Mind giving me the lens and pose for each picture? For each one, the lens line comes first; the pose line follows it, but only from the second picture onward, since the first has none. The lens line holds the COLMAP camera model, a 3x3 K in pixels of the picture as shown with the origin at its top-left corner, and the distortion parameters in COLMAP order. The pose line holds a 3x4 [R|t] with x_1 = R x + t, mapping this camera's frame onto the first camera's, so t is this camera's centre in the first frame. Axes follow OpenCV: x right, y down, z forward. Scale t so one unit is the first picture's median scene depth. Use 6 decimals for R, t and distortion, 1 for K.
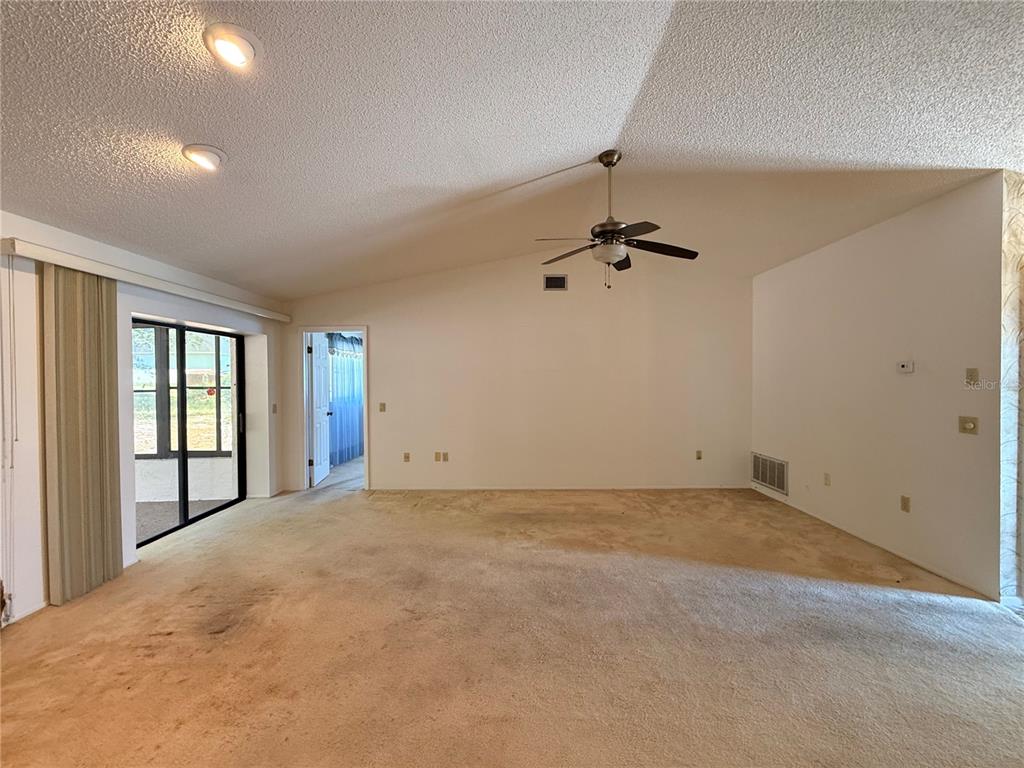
lens RADIAL K [[410.6, 0, 511.2], [0, 410.6, 380.4], [0, 0, 1]] dist [-0.000406, -0.000135]
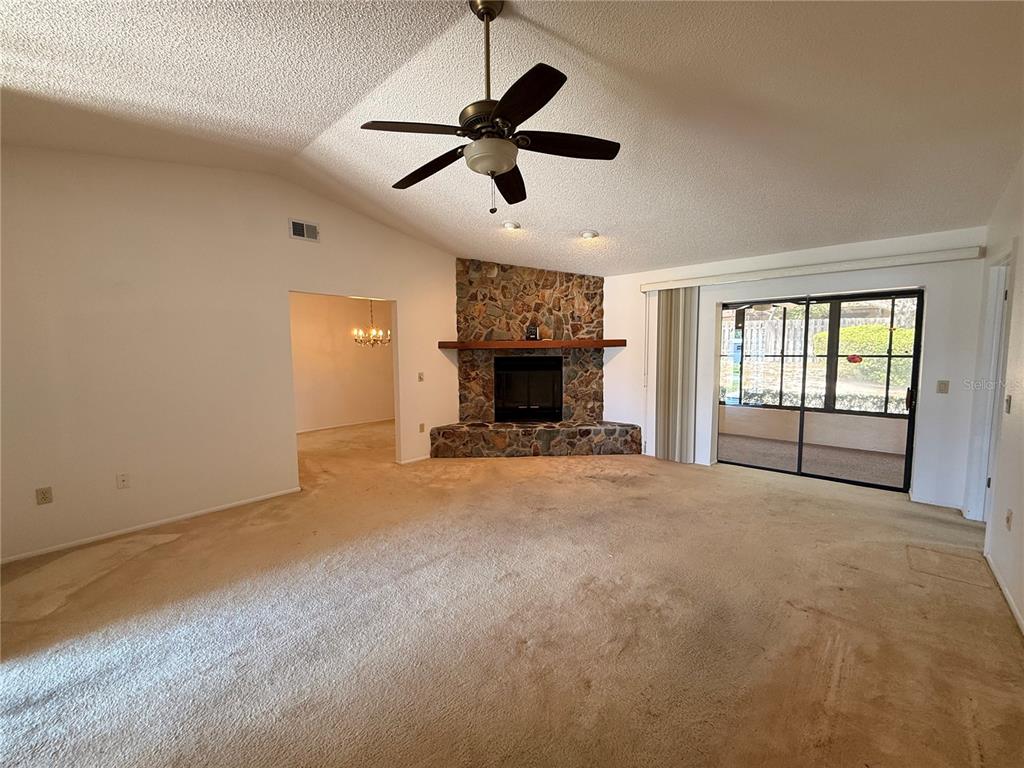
lens RADIAL K [[410.6, 0, 509.1], [0, 410.6, 382.6], [0, 0, 1]] dist [-0.000406, -0.000135]
pose [[-0.664532, 0.074802, -0.743507, 0.536057], [0.009901, 0.995771, 0.091332, -0.014384], [0.747194, 0.053331, -0.662462, 1.075840]]
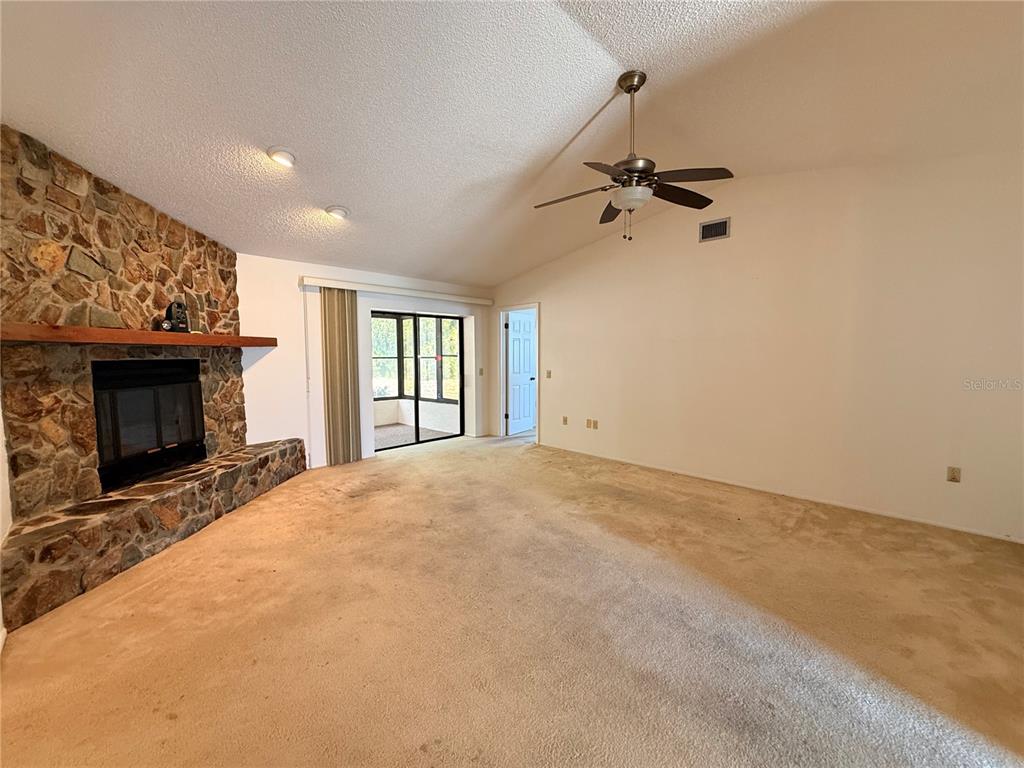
lens RADIAL K [[410.6, 0, 511.0], [0, 410.6, 382.5], [0, 0, 1]] dist [-0.000406, -0.000135]
pose [[0.711974, 0.054579, -0.700082, 0.497088], [-0.004523, 0.997311, 0.073152, 0.007035], [0.702192, -0.048916, 0.710306, 0.149406]]
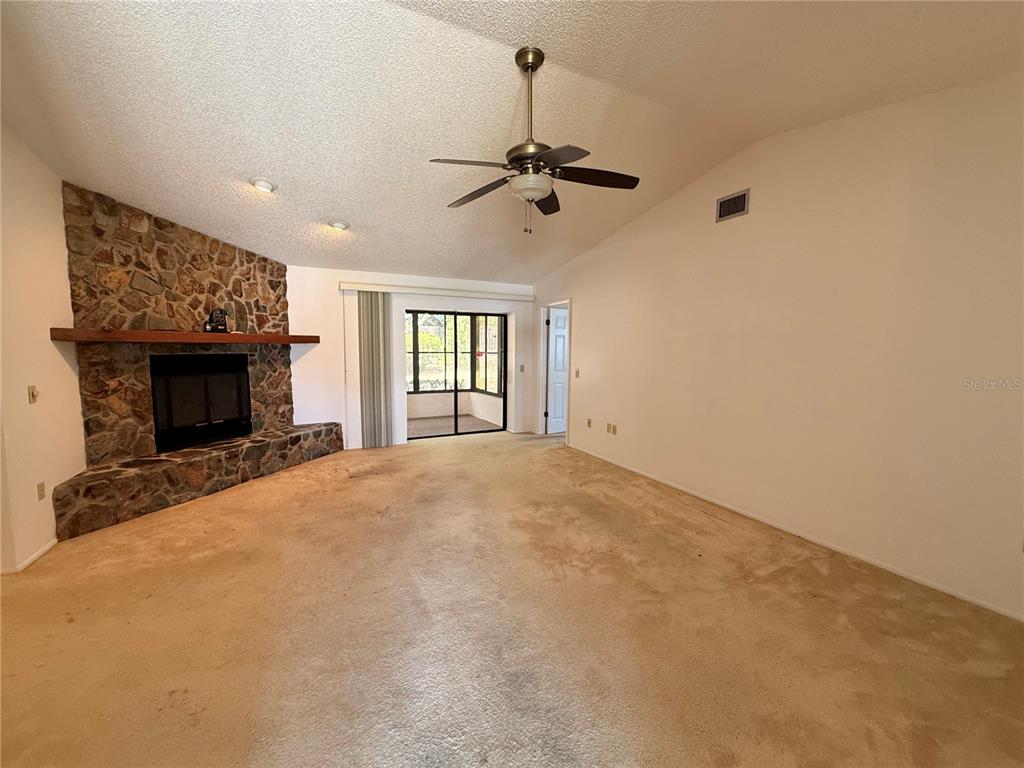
lens RADIAL K [[410.6, 0, 510.2], [0, 410.6, 382.9], [0, 0, 1]] dist [-0.000406, -0.000135]
pose [[0.445432, 0.088418, -0.890939, 0.697474], [-0.012981, 0.995645, 0.092320, -0.007980], [0.895222, -0.029557, 0.444640, 0.444567]]
